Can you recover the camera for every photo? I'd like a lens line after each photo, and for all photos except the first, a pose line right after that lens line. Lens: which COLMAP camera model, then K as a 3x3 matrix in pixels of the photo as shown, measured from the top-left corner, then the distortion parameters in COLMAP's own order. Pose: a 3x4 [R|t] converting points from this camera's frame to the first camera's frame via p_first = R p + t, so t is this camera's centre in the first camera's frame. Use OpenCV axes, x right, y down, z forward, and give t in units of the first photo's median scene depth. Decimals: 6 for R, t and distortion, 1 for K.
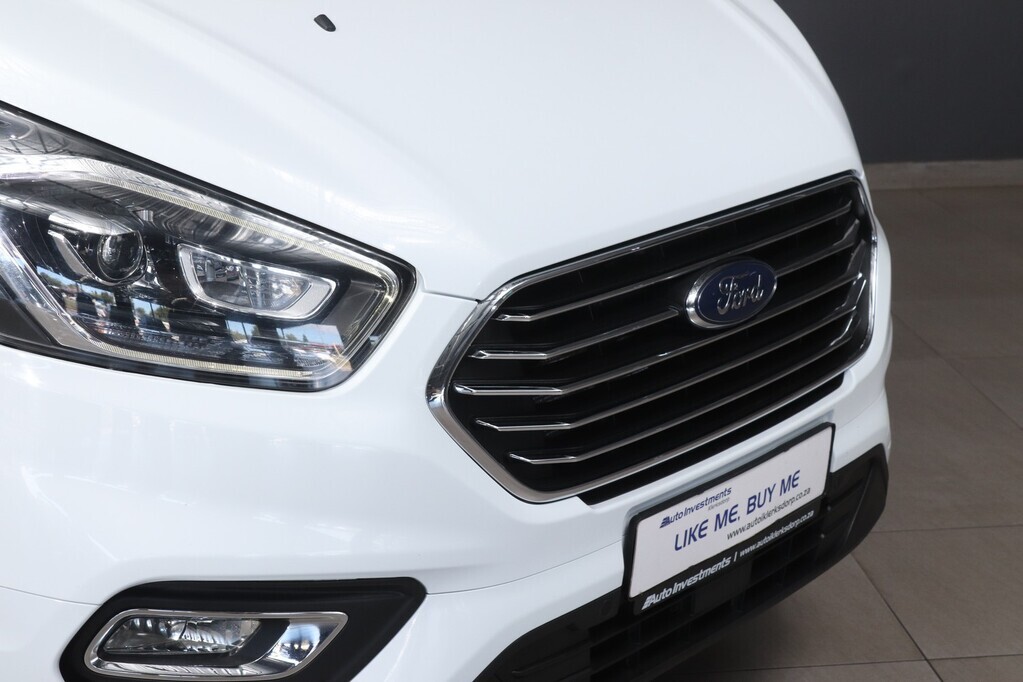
lens RADIAL K [[2074.2, 0, 511.5], [0, 2074.2, 341.0], [0, 0, 1]] dist [0.112116, -0.155476]
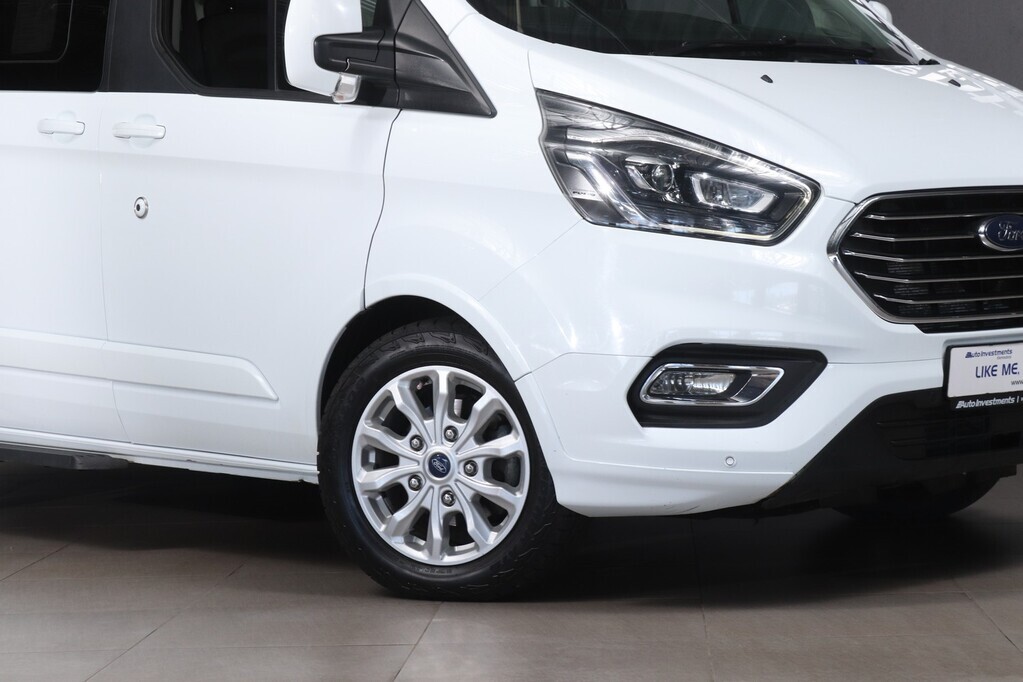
lens RADIAL K [[2427.7, 0, 511.5], [0, 2427.7, 341.0], [0, 0, 1]] dist [0.065242, 0.095424]
pose [[0.986924, -0.015522, -0.160435, 0.025074], [-0.017402, 0.979273, -0.201795, 0.494865], [0.160242, 0.201948, 0.966199, -1.007967]]
